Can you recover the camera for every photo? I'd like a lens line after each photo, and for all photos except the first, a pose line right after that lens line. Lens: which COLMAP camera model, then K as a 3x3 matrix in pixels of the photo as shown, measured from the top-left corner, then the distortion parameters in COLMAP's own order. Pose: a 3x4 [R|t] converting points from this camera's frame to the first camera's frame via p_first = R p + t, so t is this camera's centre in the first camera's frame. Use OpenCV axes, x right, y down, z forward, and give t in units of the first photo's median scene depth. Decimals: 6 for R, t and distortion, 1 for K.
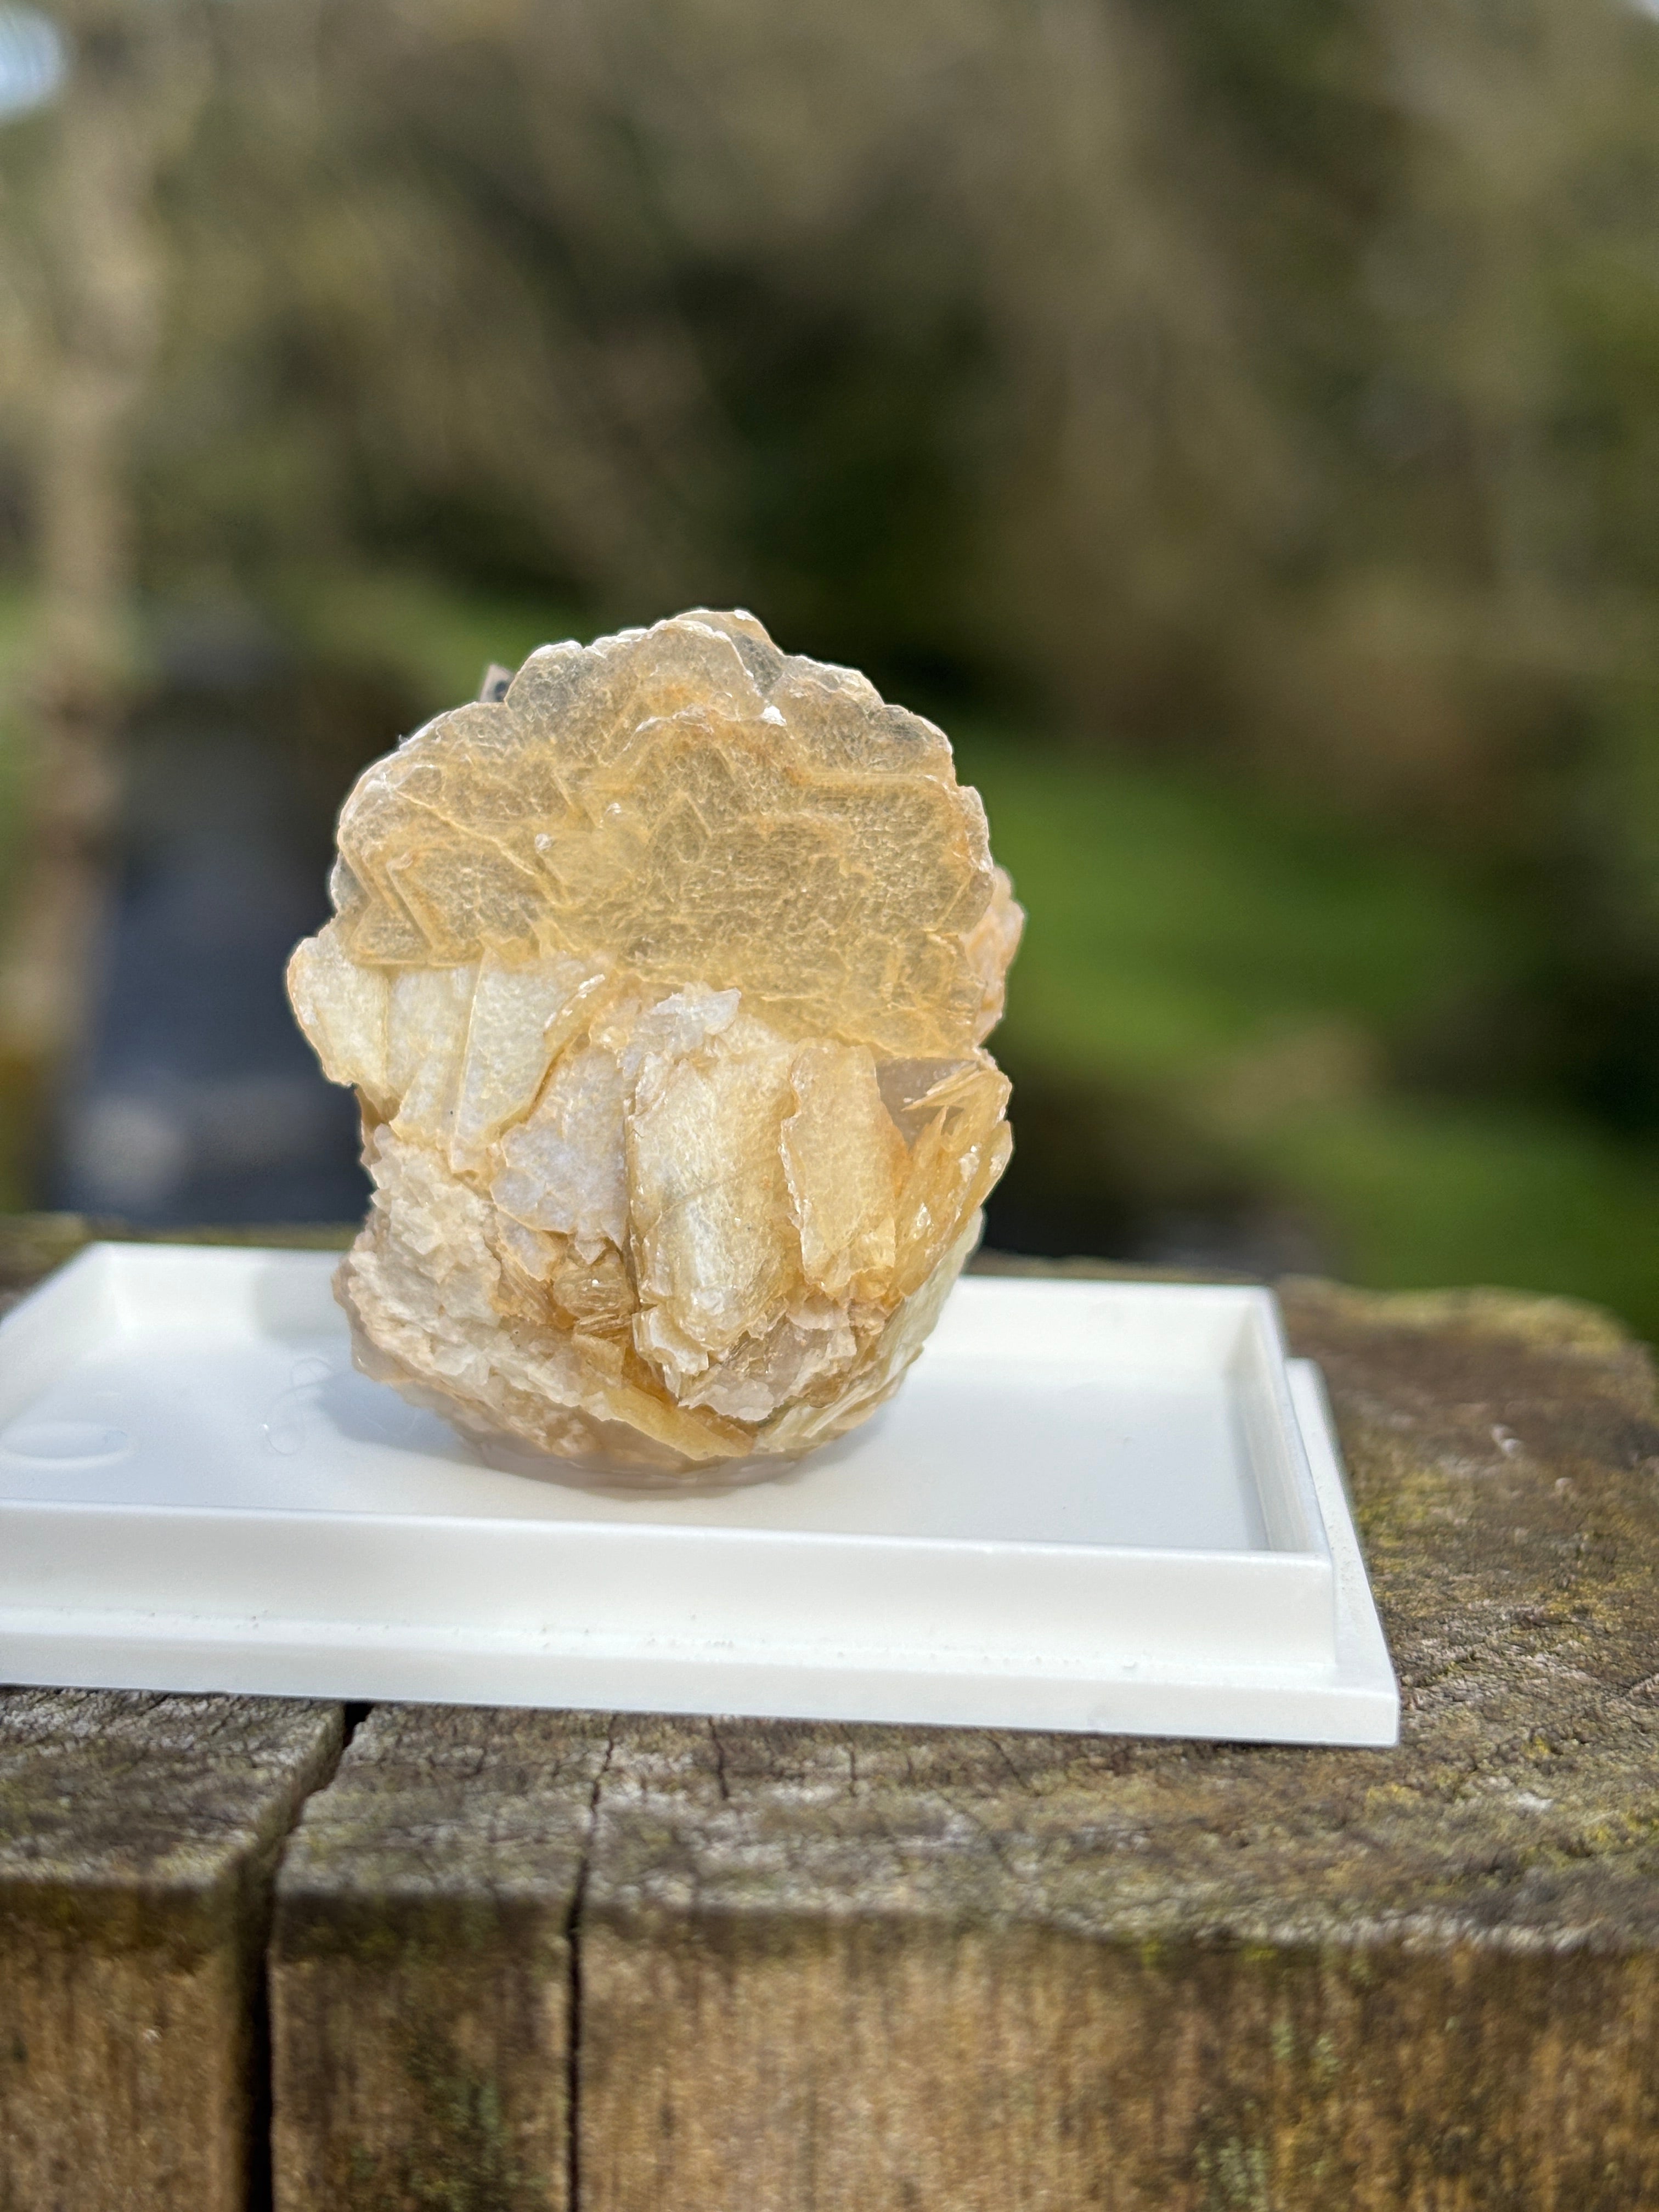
lens RADIAL K [[3574.9, 0, 811.3], [0, 3574.9, 1099.4], [0, 0, 1]] dist [0.214913, -1.209514]
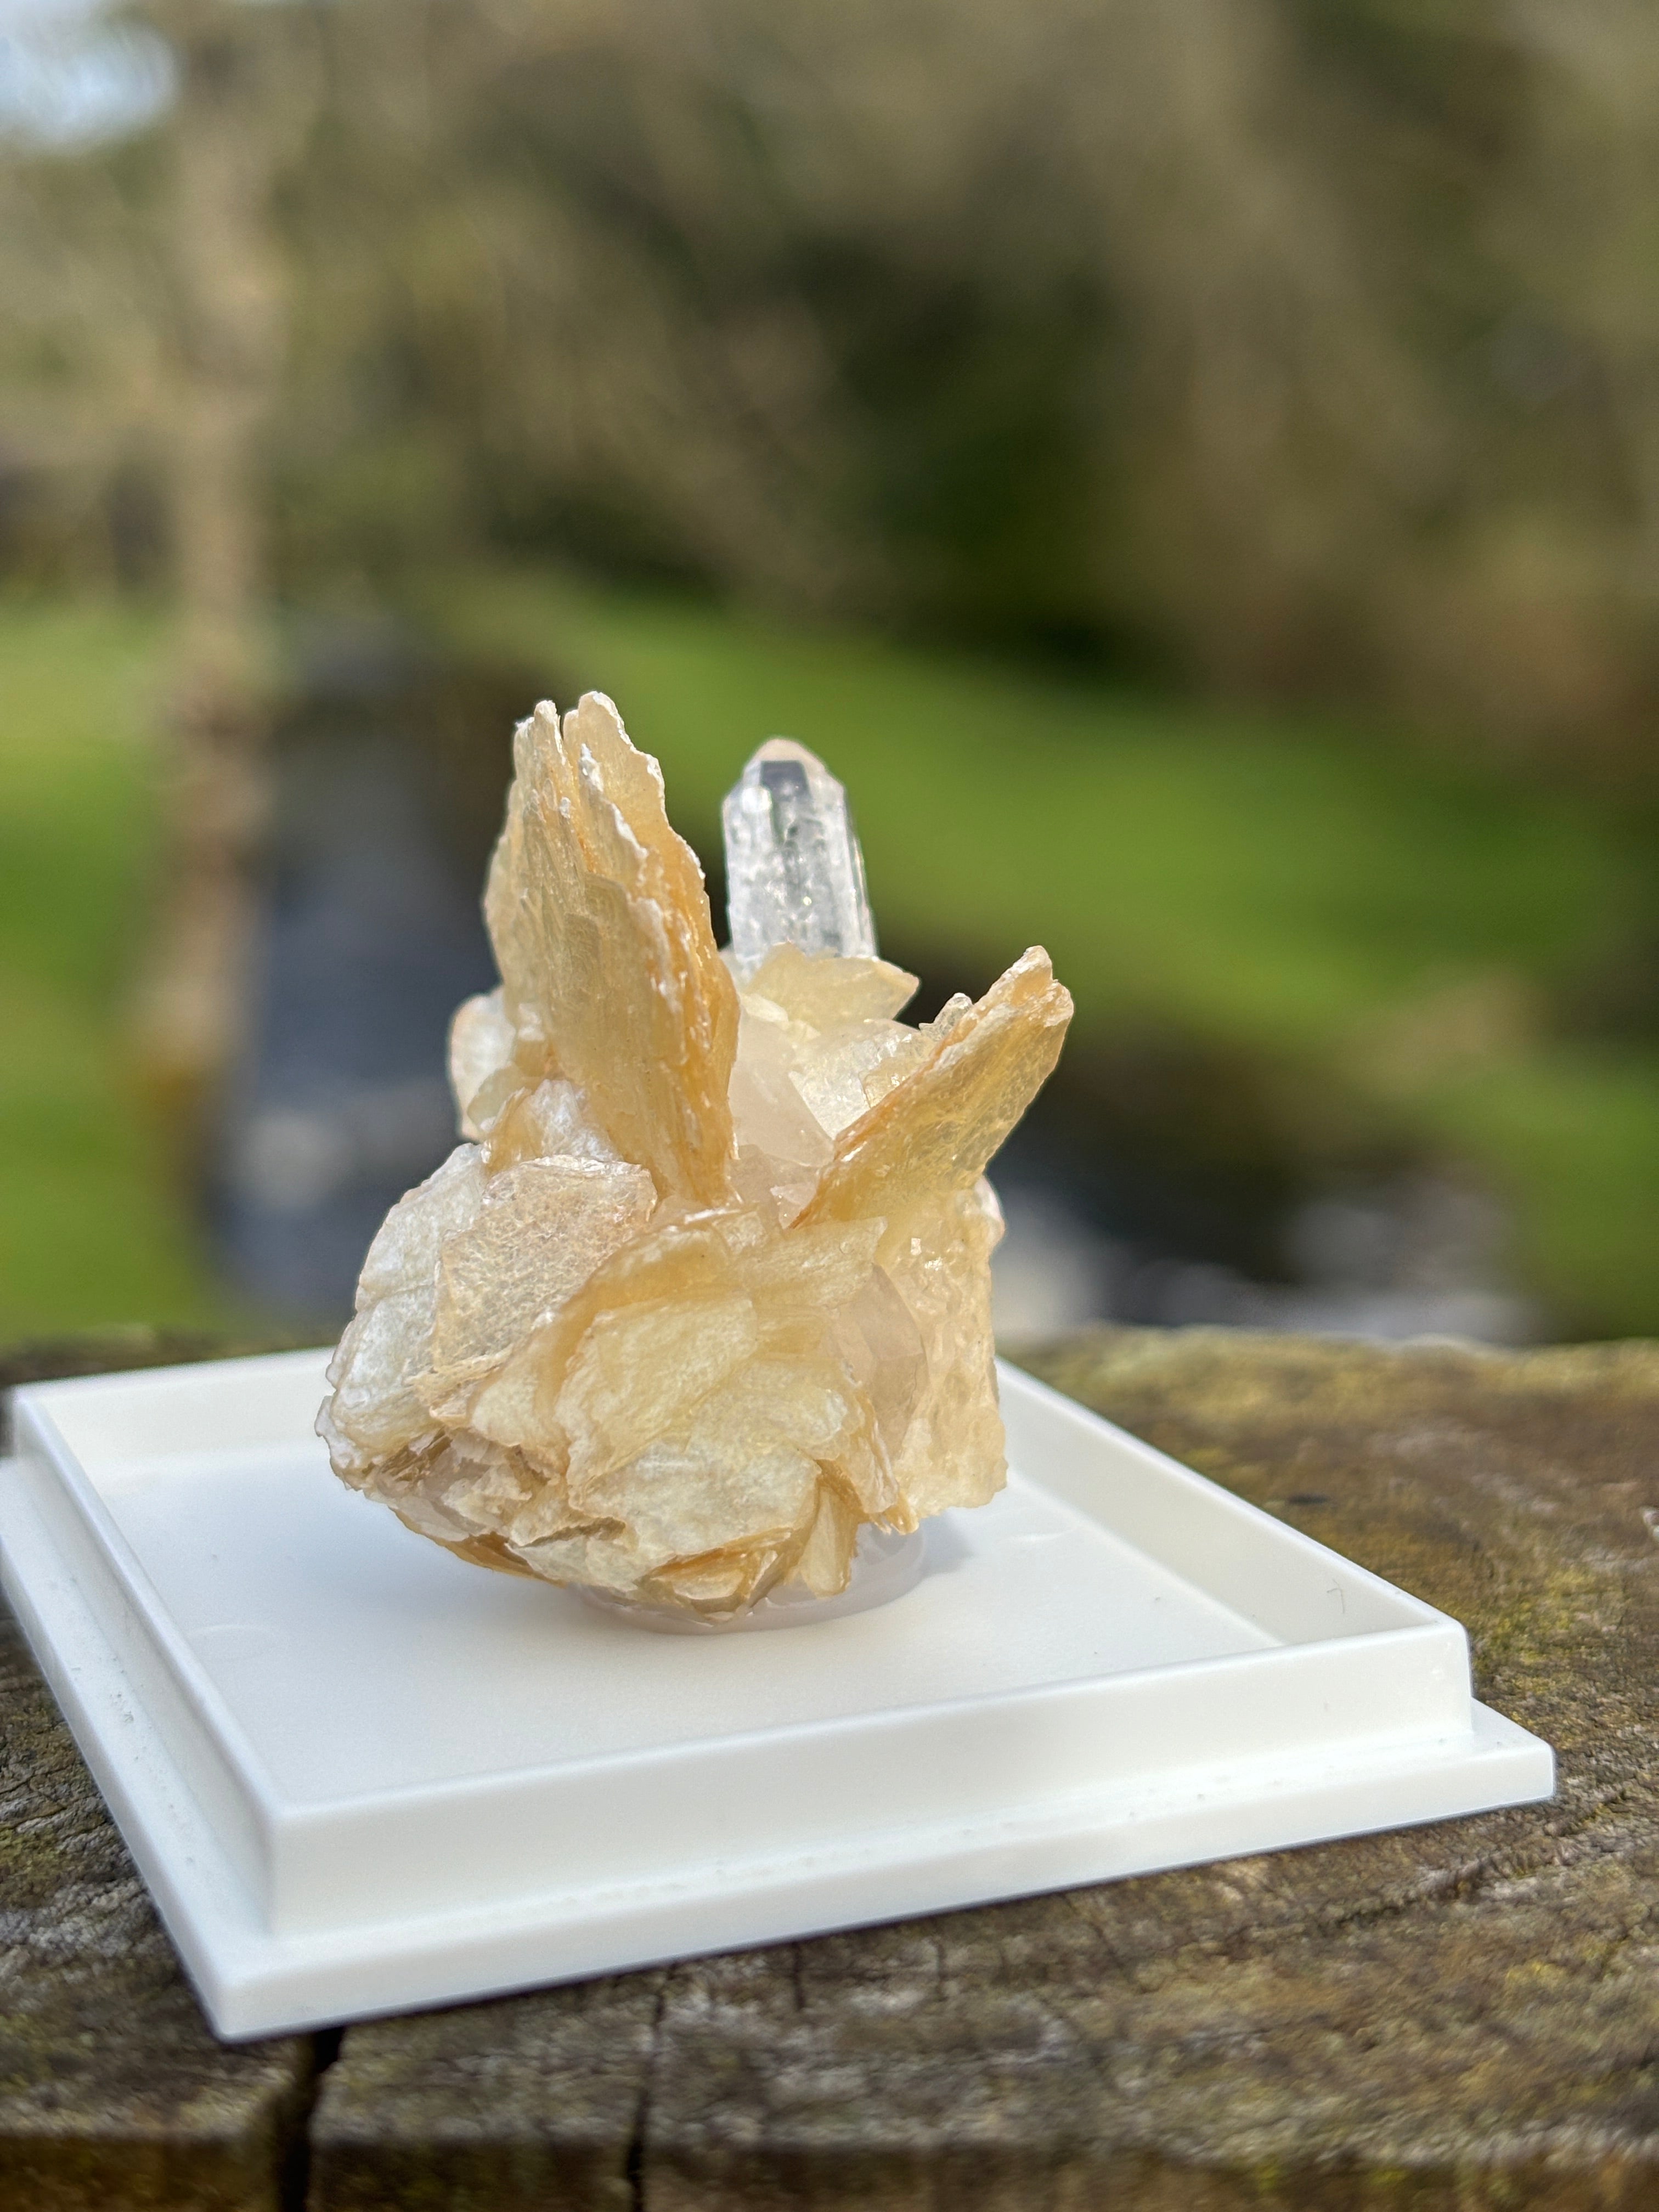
lens RADIAL K [[3574.9, 0, 811.3], [0, 3574.9, 1099.4], [0, 0, 1]] dist [0.214913, -1.209514]
pose [[0.997812, -0.047399, -0.046091, 0.031994], [0.047754, 0.998837, 0.006631, -0.042673], [0.045723, -0.008817, 0.998915, 0.086289]]
